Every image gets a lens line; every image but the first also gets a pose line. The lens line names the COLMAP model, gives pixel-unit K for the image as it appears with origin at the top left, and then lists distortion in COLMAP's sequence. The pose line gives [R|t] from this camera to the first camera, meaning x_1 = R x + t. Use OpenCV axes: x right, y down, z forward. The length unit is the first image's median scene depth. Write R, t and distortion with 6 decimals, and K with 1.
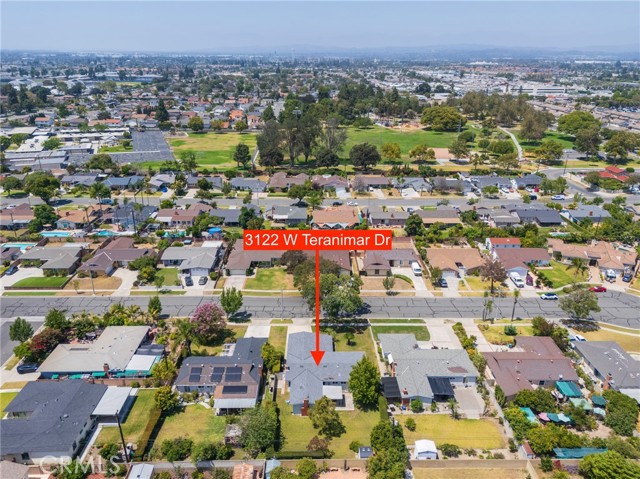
lens RADIAL K [[479.3, 0, 324.4], [0, 479.3, 241.4], [0, 0, 1]] dist [0.085846, -0.095074]
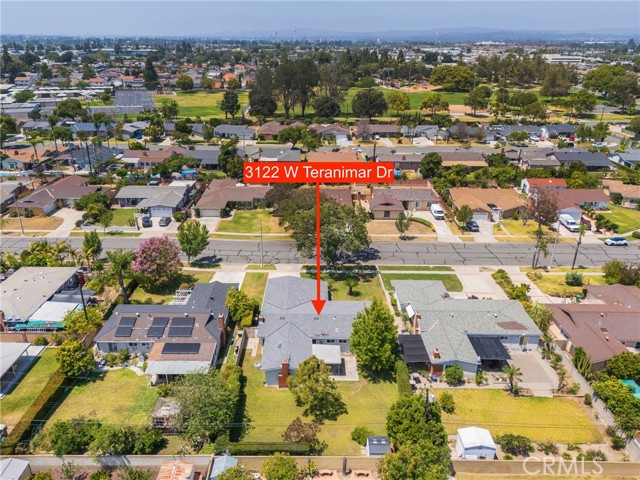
lens RADIAL K [[476.8, 0, 314.4], [0, 476.8, 239.9], [0, 0, 1]] dist [0.074507, -0.068528]
pose [[0.999726, 0.007583, -0.022128, 0.009425], [-0.007042, 0.999677, 0.024423, 0.094734], [0.022306, -0.024261, 0.999457, 0.233578]]
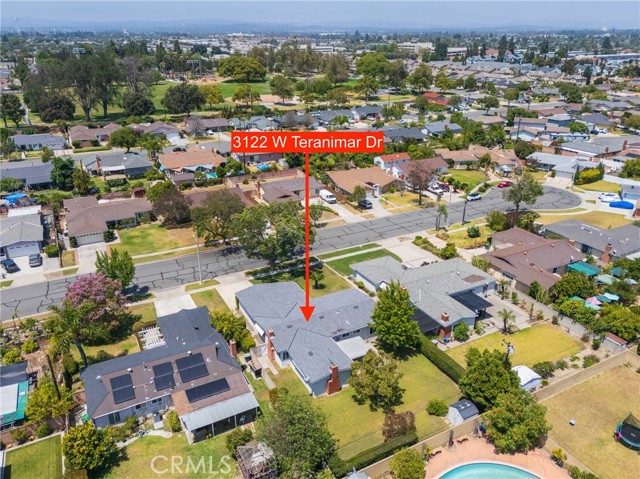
lens RADIAL K [[479.3, 0, 324.4], [0, 479.3, 241.4], [0, 0, 1]] dist [0.085846, -0.095074]
pose [[0.891802, -0.187685, 0.411658, -0.181962], [0.170934, 0.982228, 0.077517, 0.075704], [-0.418891, 0.001236, 0.908035, 0.285008]]
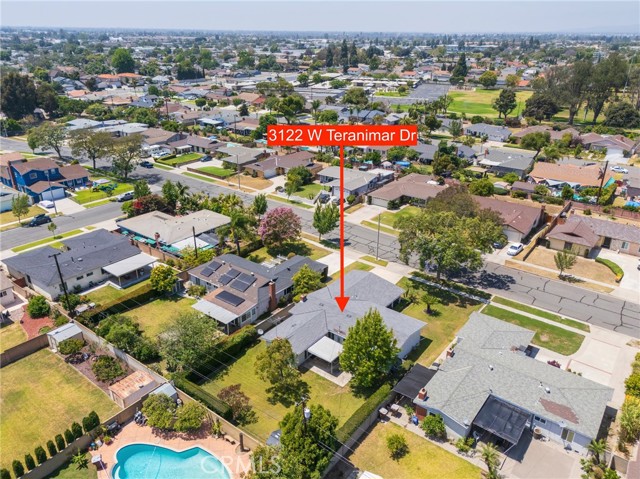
lens RADIAL K [[479.3, 0, 324.4], [0, 479.3, 241.4], [0, 0, 1]] dist [0.085846, -0.095074]
pose [[0.782770, 0.248521, -0.570533, 0.241098], [-0.231267, 0.967310, 0.104056, 0.070293], [0.577742, 0.050493, 0.814656, 0.311641]]
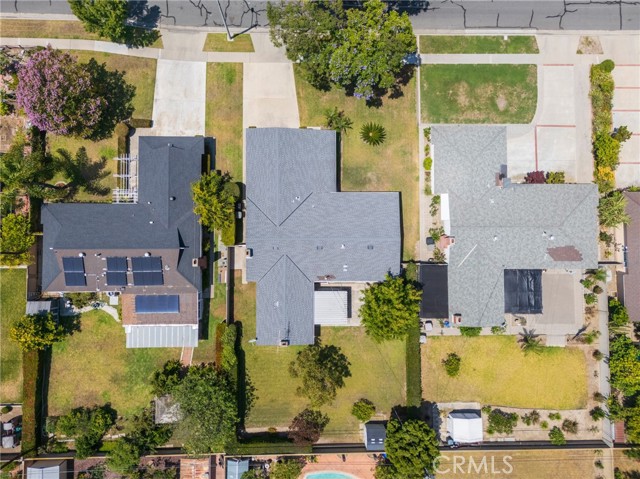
lens RADIAL K [[479.3, 0, 324.4], [0, 479.3, 241.4], [0, 0, 1]] dist [0.085846, -0.095074]
pose [[0.999343, 0.020763, 0.029711, -0.006738], [-0.035528, 0.398600, 0.916436, -0.166023], [0.007185, -0.916890, 0.399076, 0.578915]]
